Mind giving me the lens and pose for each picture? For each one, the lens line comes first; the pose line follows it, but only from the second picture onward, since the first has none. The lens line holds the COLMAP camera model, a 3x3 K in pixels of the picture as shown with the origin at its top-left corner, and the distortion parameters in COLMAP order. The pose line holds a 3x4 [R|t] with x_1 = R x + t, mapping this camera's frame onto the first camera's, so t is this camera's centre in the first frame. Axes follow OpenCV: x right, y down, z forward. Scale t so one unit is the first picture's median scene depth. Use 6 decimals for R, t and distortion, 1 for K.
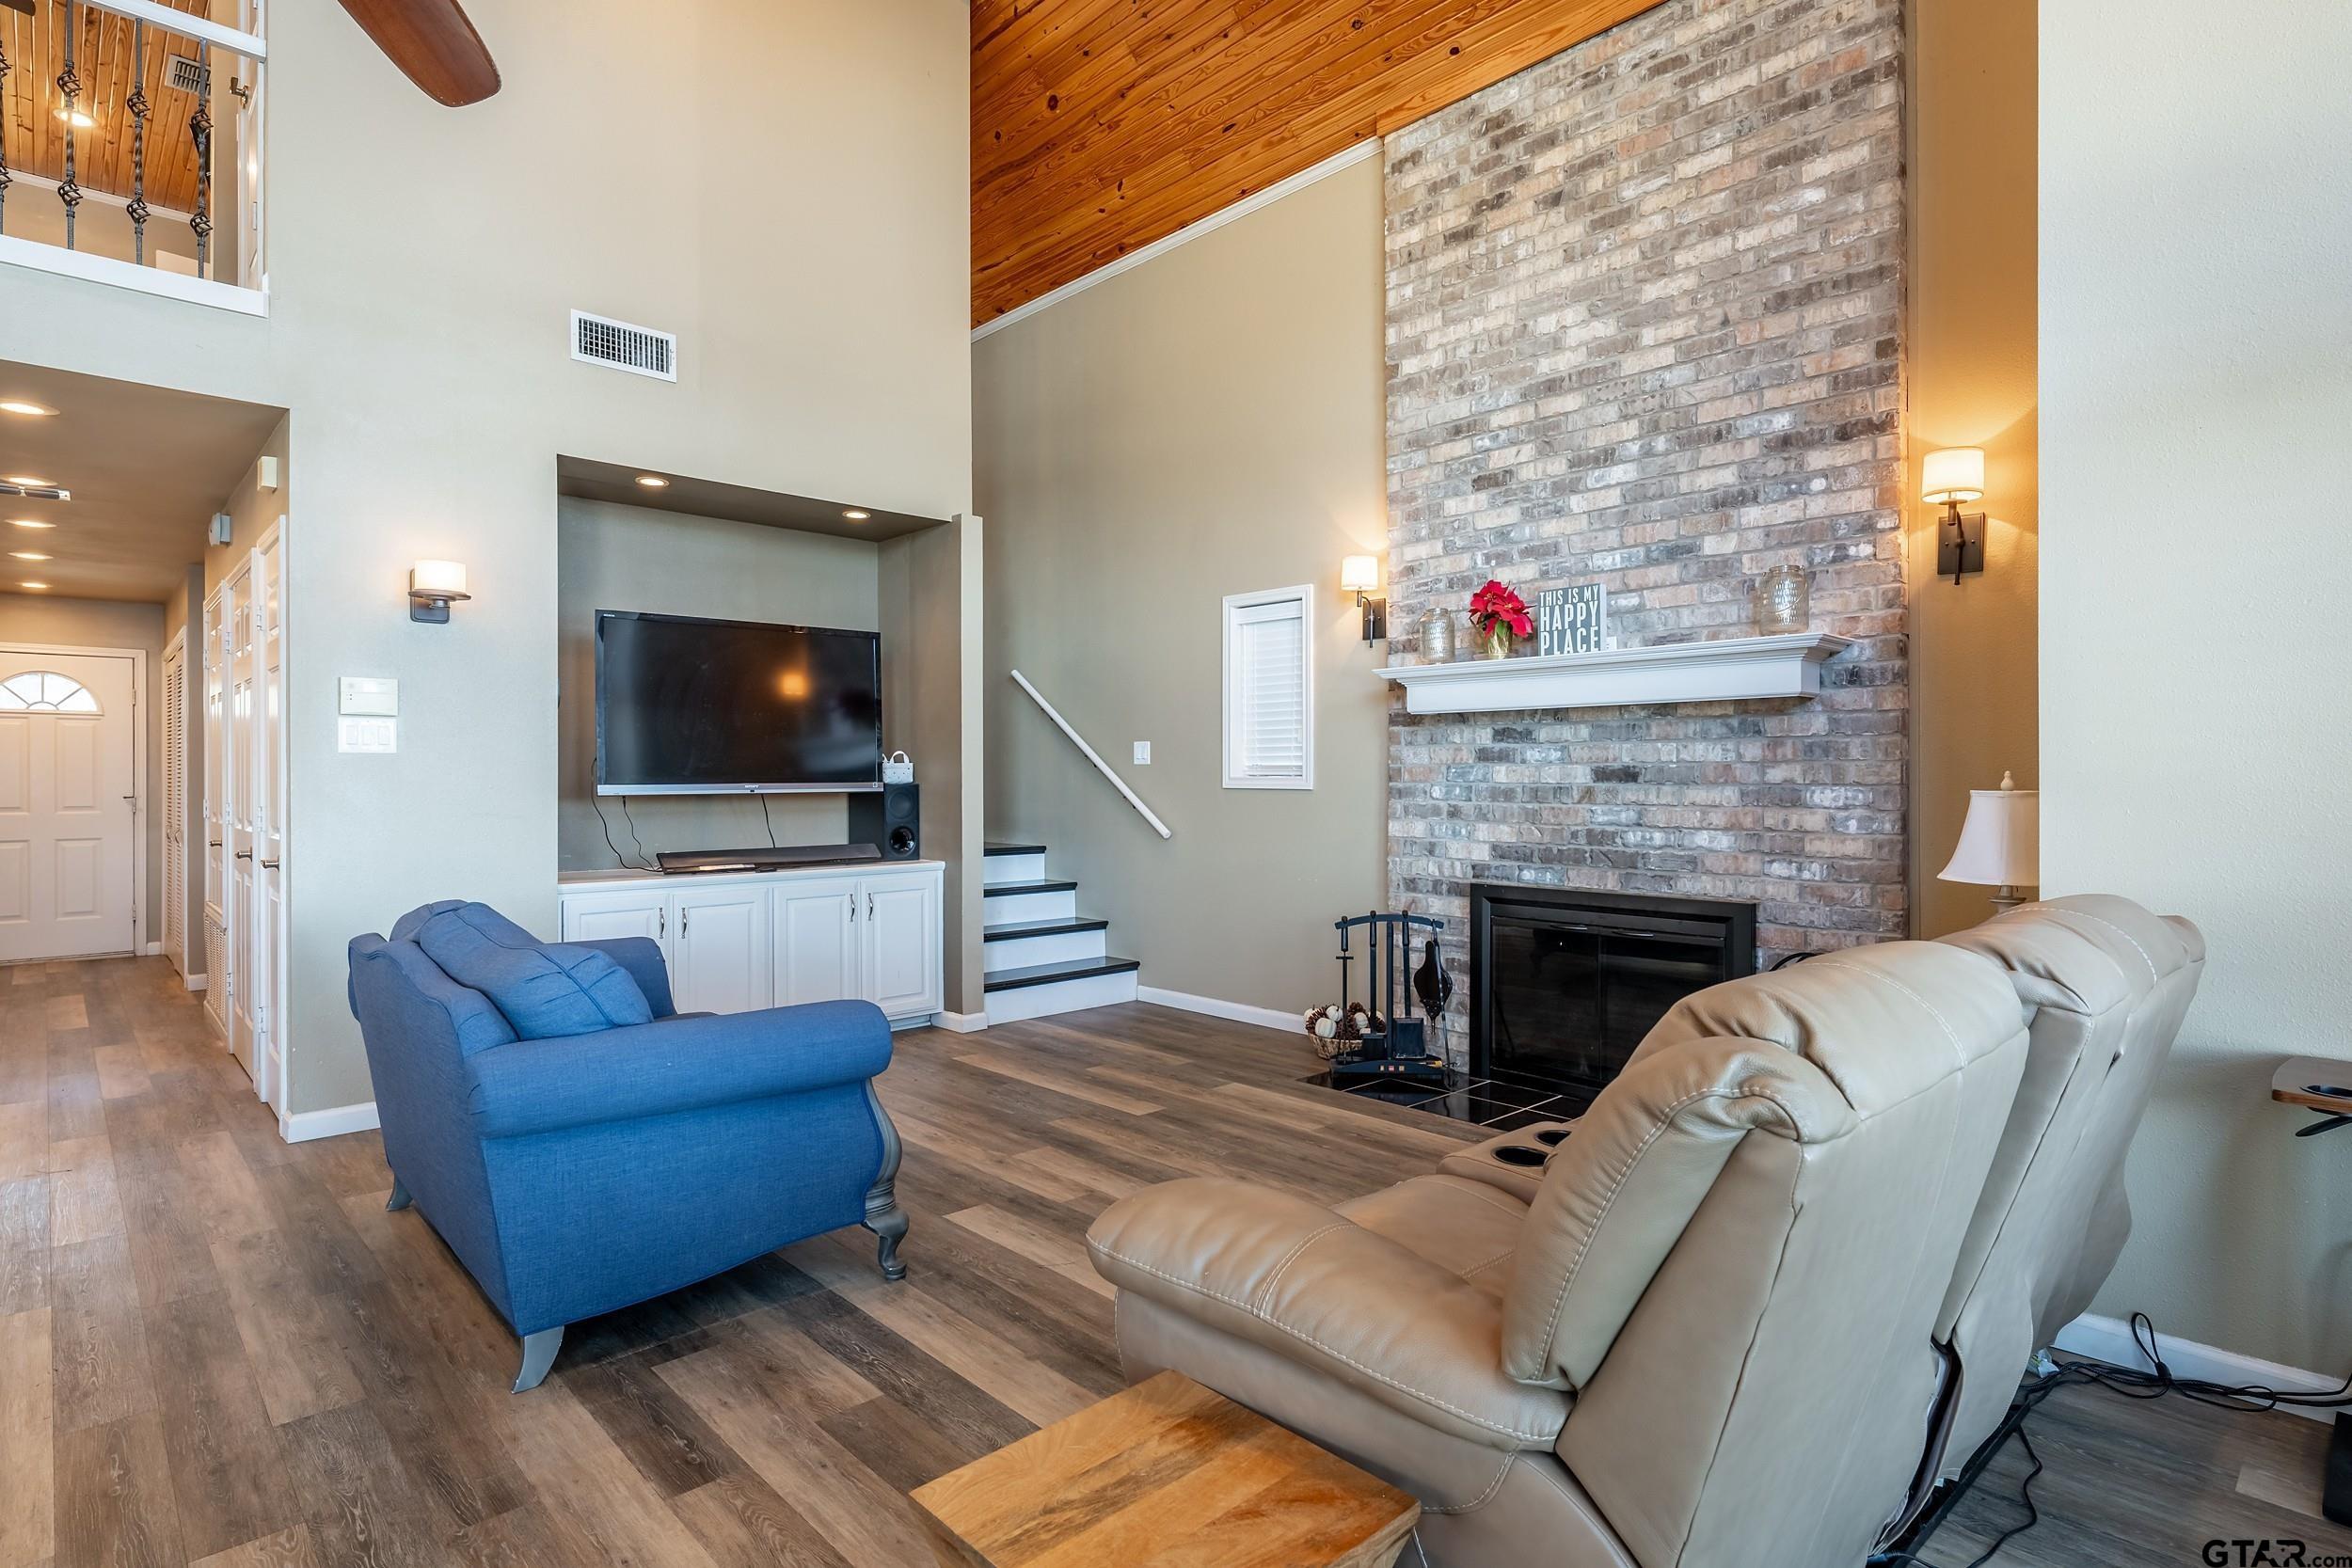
lens RADIAL K [[1195.3, 0, 1174.9], [0, 1195.3, 774.8], [0, 0, 1]] dist [0.001522, 0.000042]
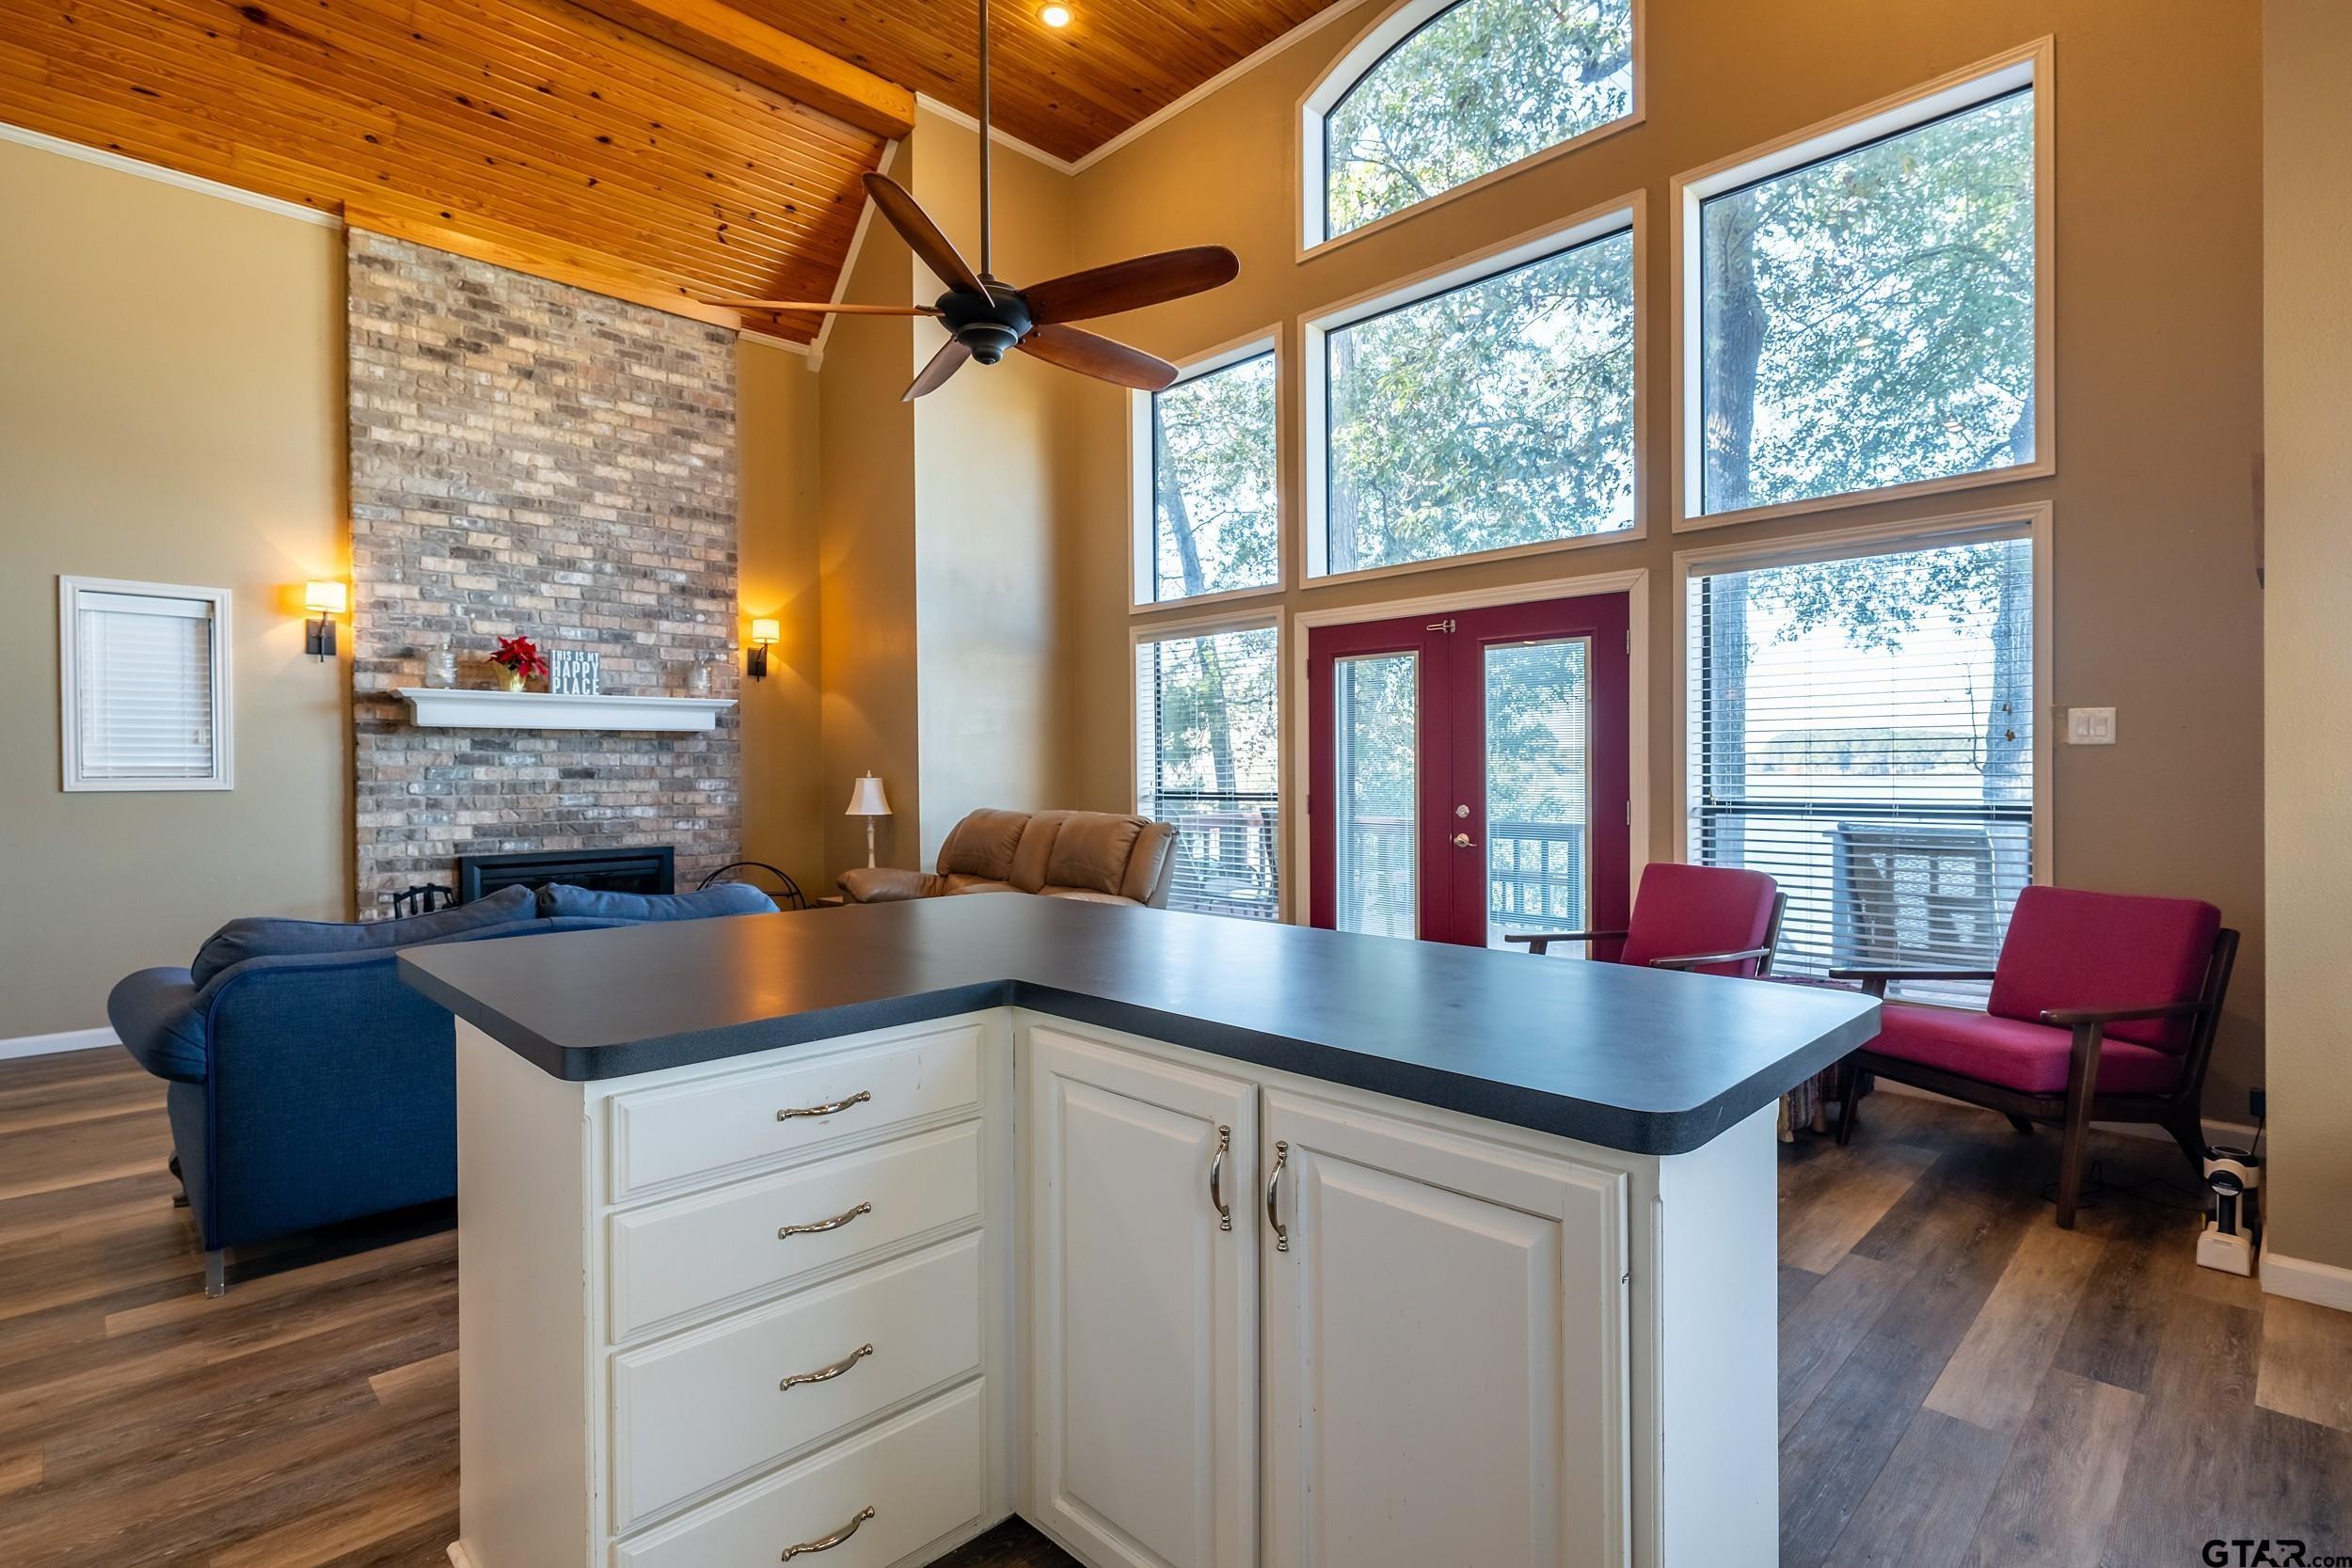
lens RADIAL K [[1126.9, 0, 1174.9], [0, 1126.9, 779.6], [0, 0, 1]] dist [0.001018, 0.000267]
pose [[-0.024775, -0.004125, 0.999685, -1.095961], [0.008722, 0.999953, 0.004342, 0.007861], [-0.999655, 0.008826, -0.024738, 0.268772]]
